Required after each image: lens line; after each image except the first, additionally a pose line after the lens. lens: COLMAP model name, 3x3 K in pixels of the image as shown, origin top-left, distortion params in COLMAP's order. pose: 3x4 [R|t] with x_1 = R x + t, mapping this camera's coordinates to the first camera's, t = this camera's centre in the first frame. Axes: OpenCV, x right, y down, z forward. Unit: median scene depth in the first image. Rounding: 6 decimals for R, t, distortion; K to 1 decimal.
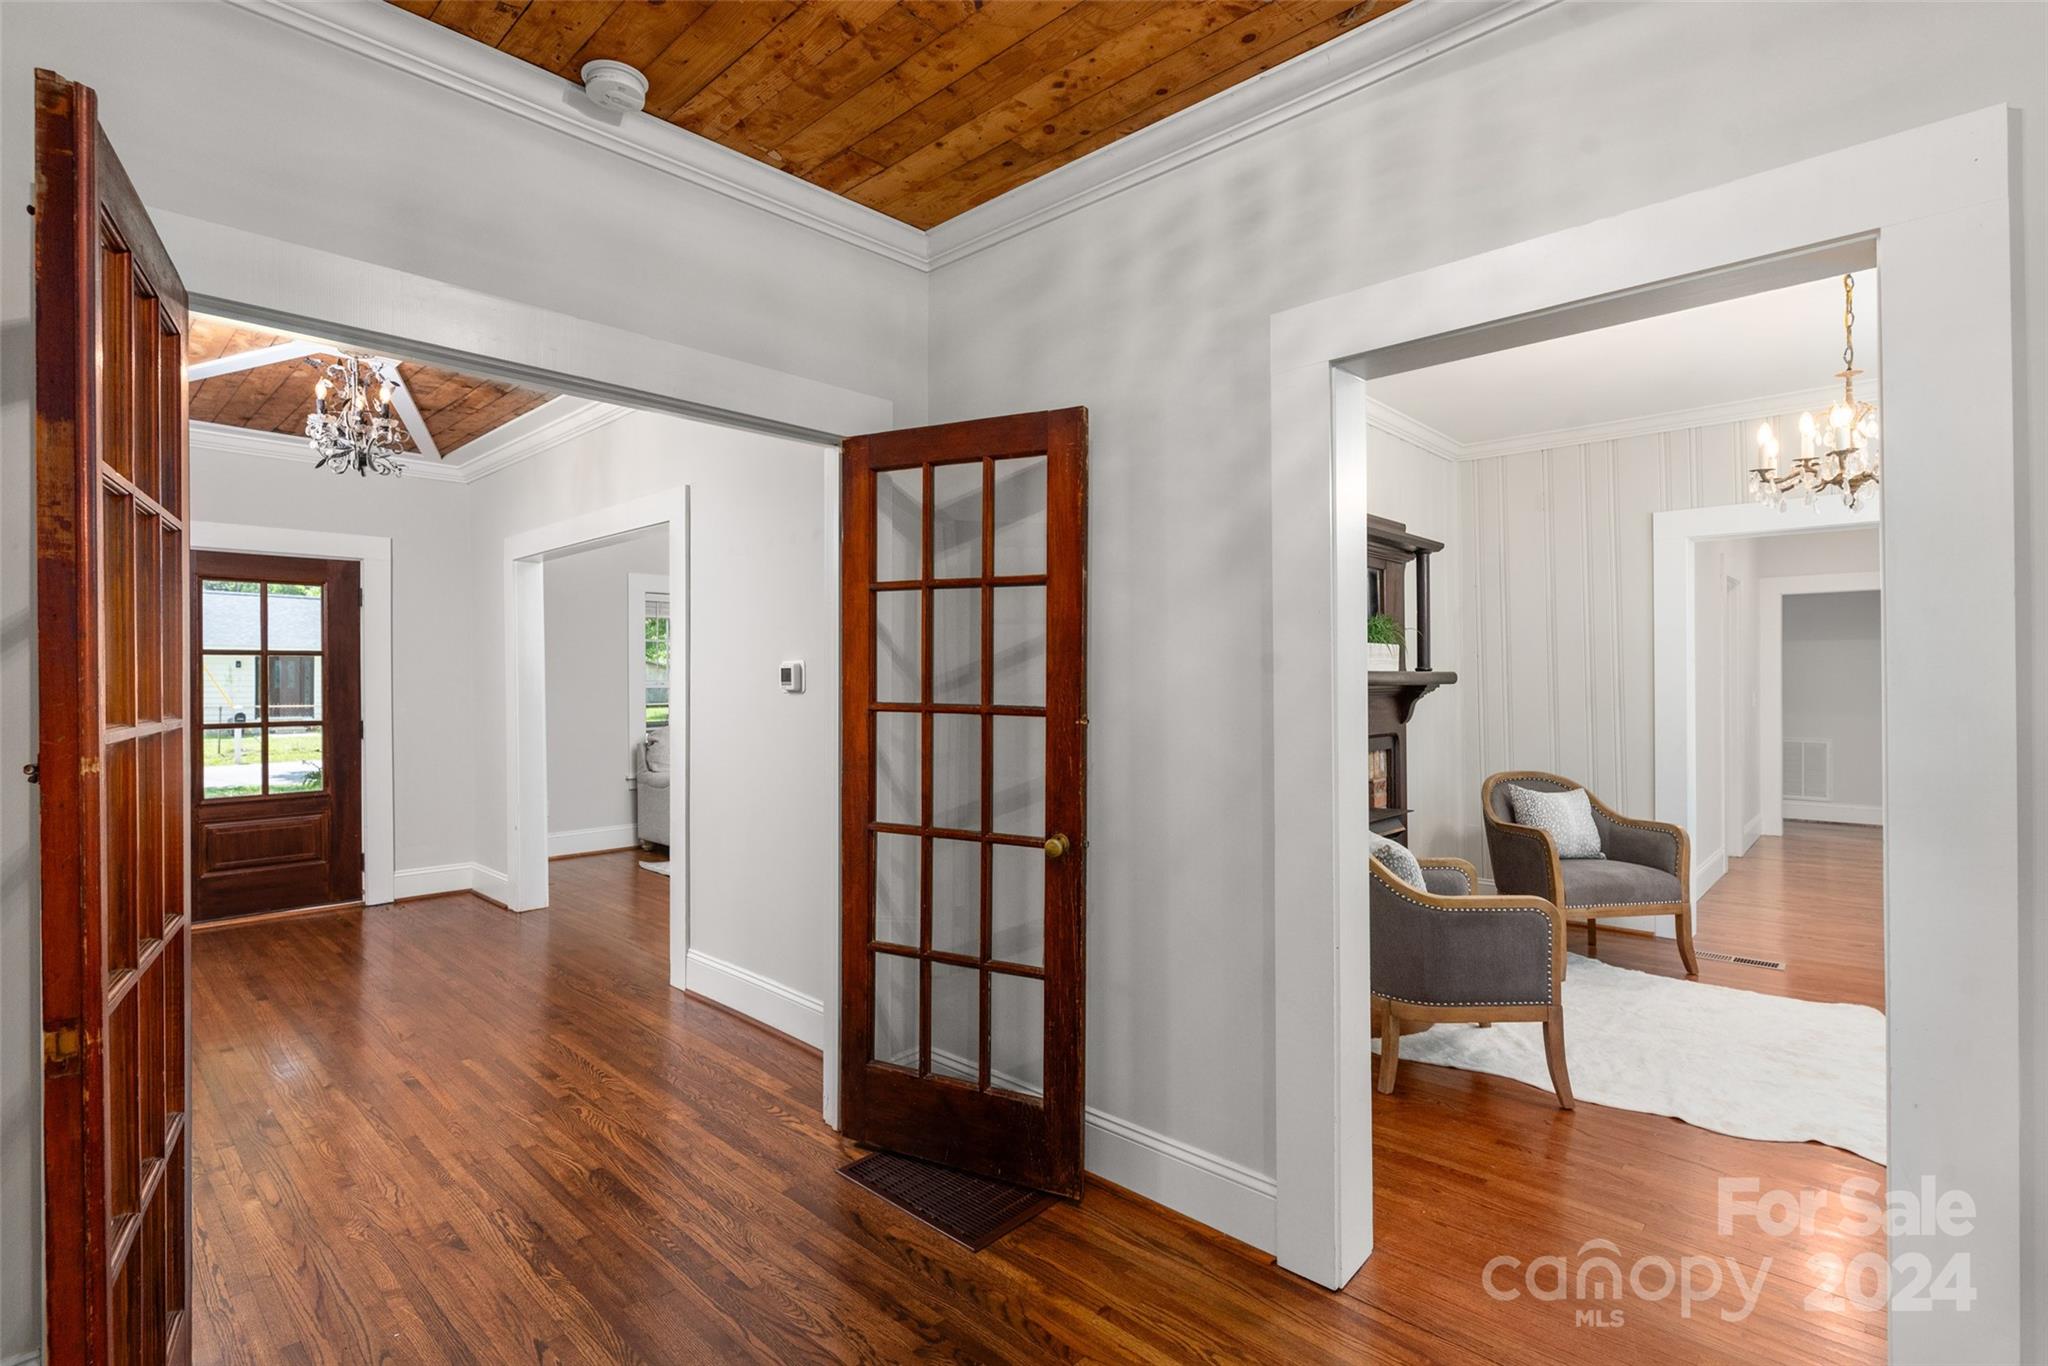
lens RADIAL K [[971.8, 0, 1025.6], [0, 971.8, 674.6], [0, 0, 1]] dist [-0.004099, -0.000699]
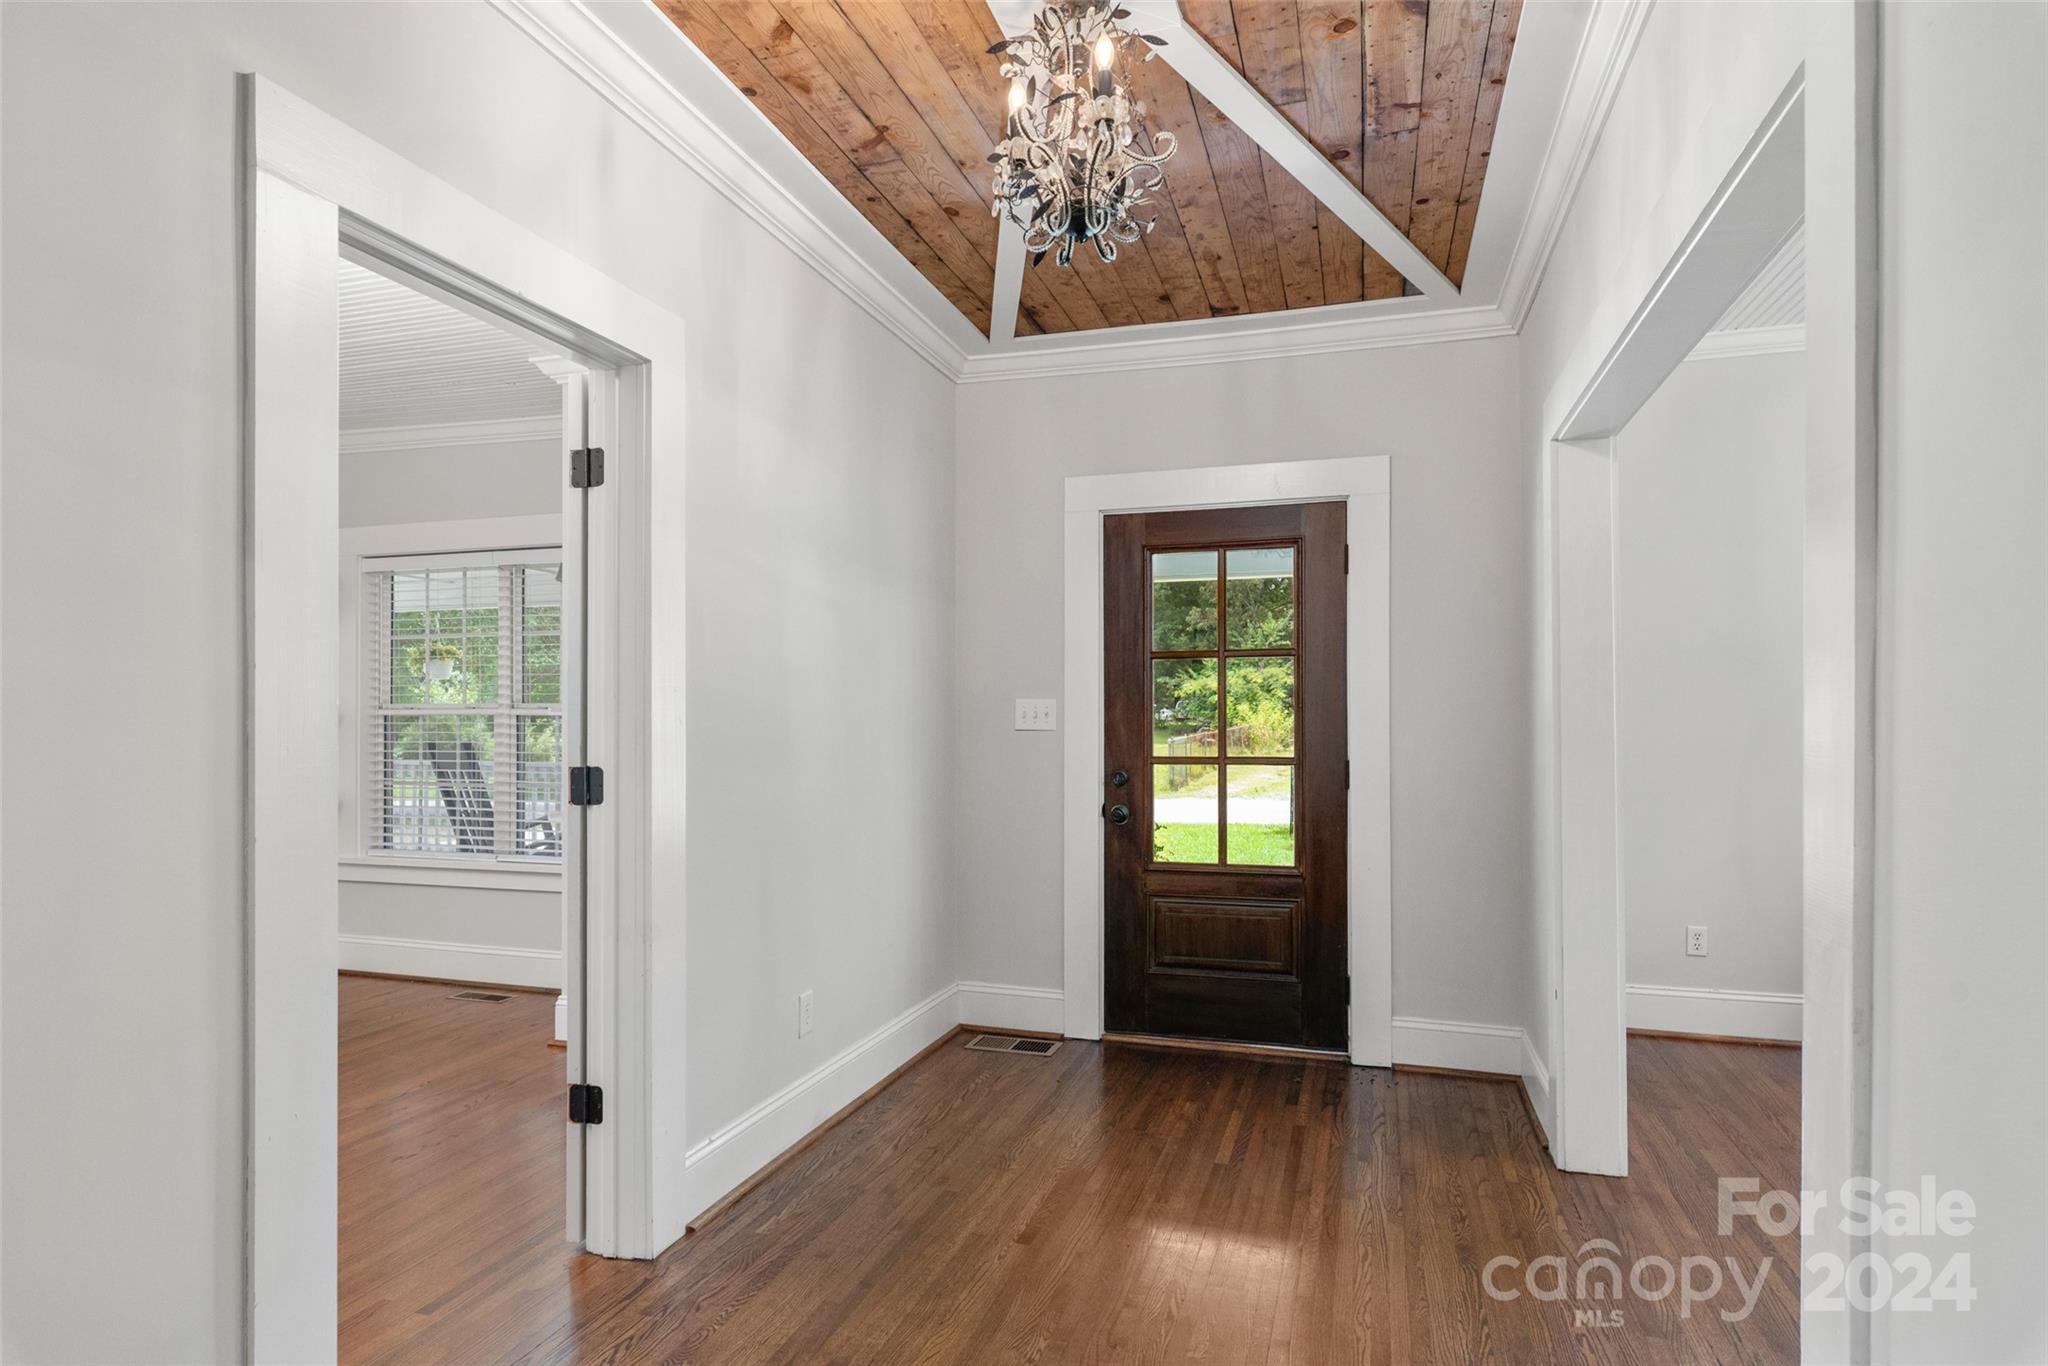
lens RADIAL K [[1143.2, 0, 1010.0], [0, 1143.2, 707.2], [0, 0, 1]] dist [0.003426, -0.000609]
pose [[0.445861, -0.005292, -0.895086, -0.133916], [-0.001695, 0.999976, -0.006756, 0.019831], [0.895100, 0.004530, 0.445842, 0.493178]]
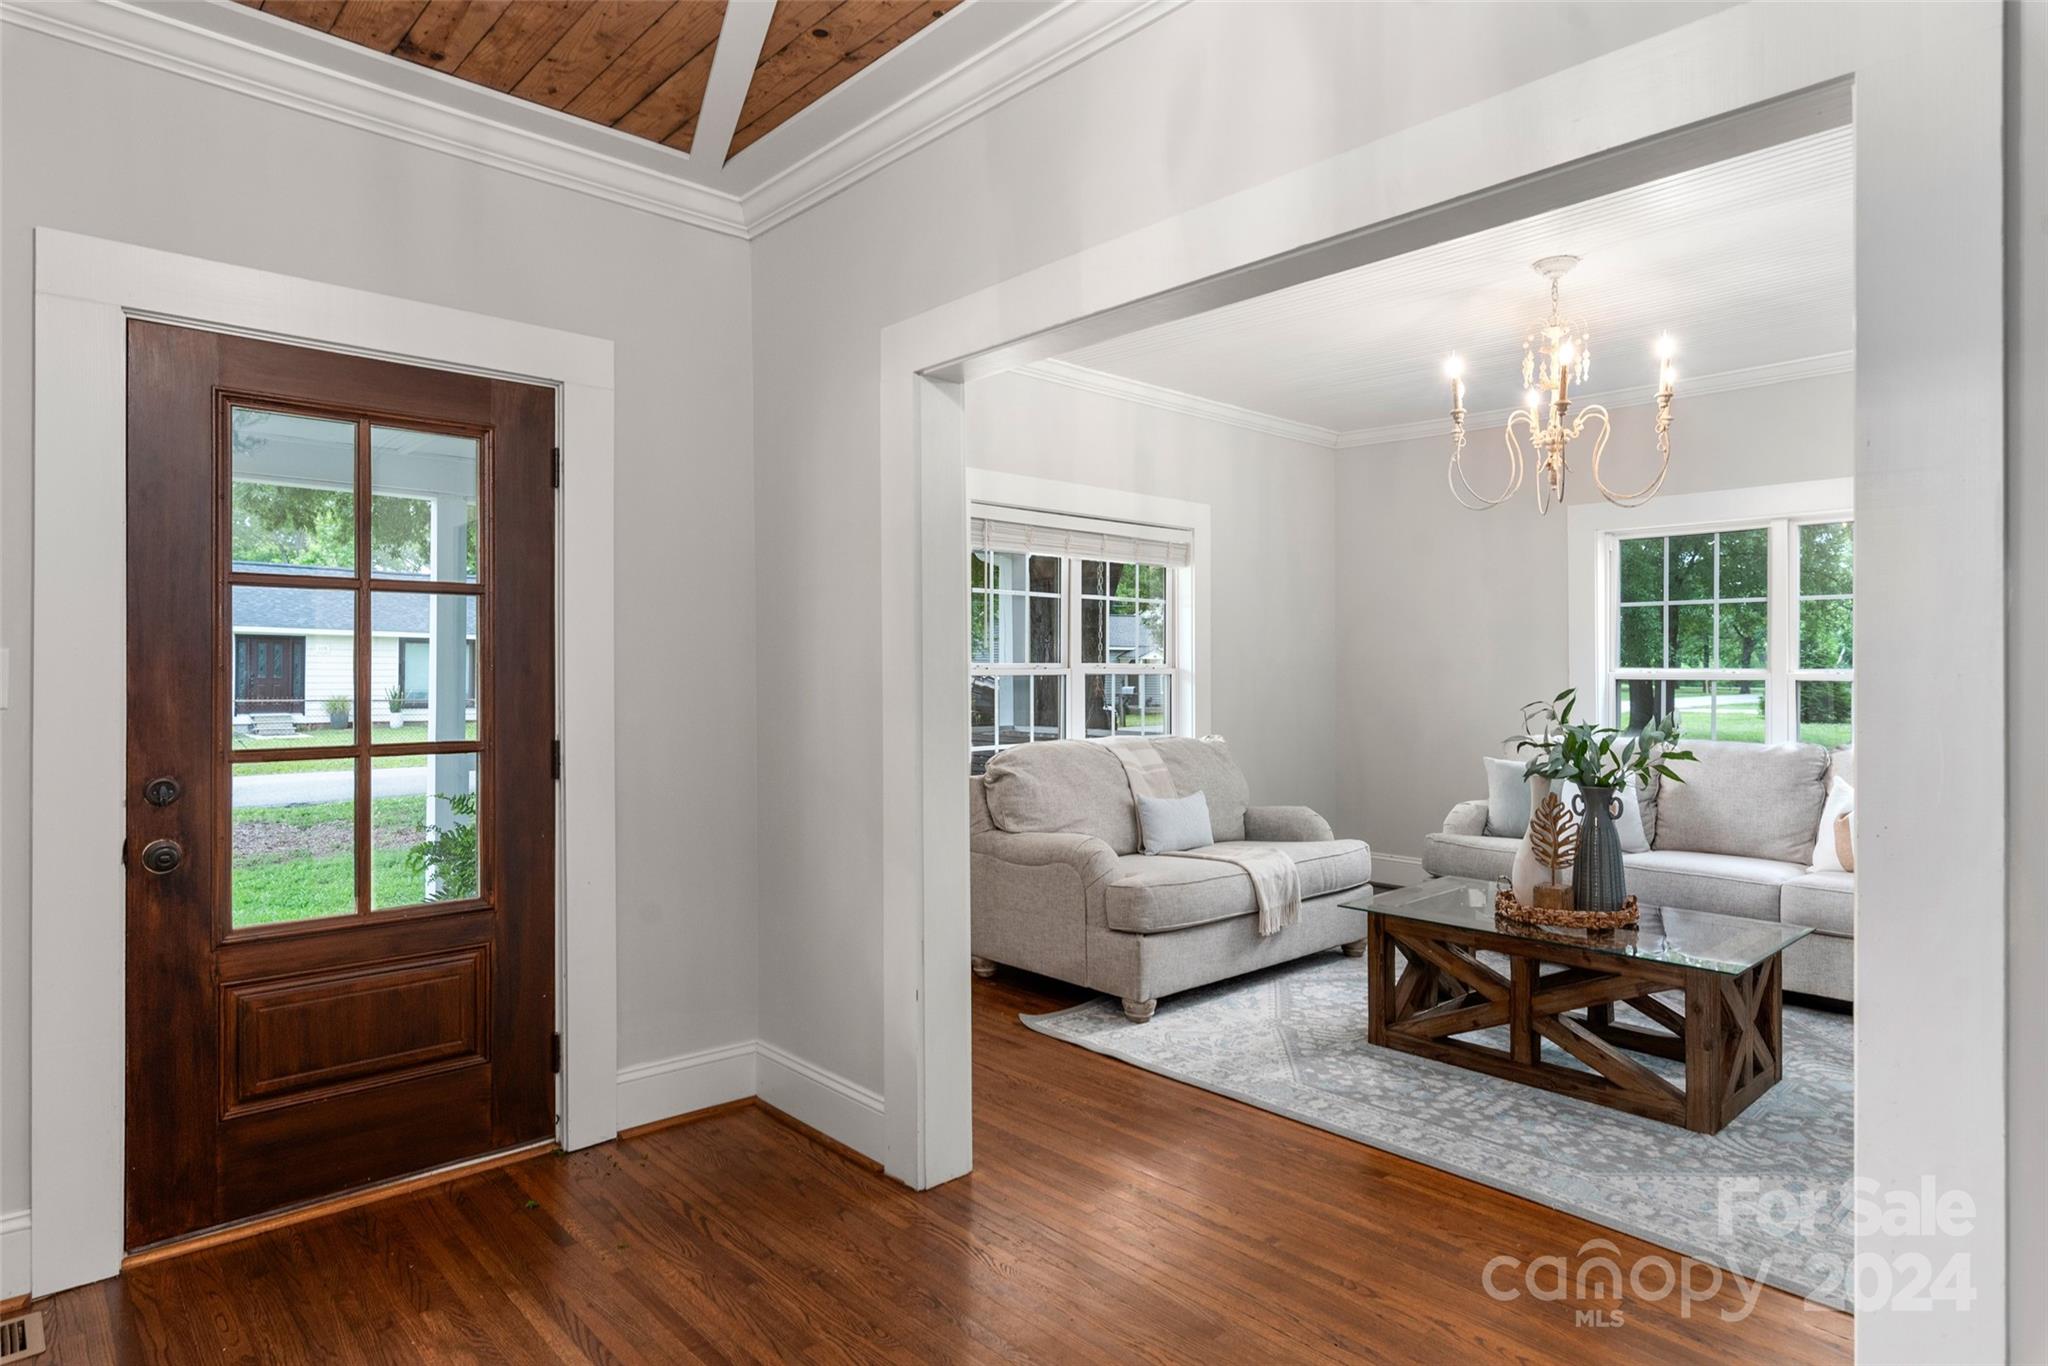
lens RADIAL K [[1143.2, 0, 1015.5], [0, 1143.2, 664.9], [0, 0, 1]] dist [0.003426, -0.000609]
pose [[0.998332, 0.005741, -0.057440, -0.446873], [-0.005965, 0.999975, -0.003735, 0.013140], [0.057417, 0.004072, 0.998342, 0.486353]]
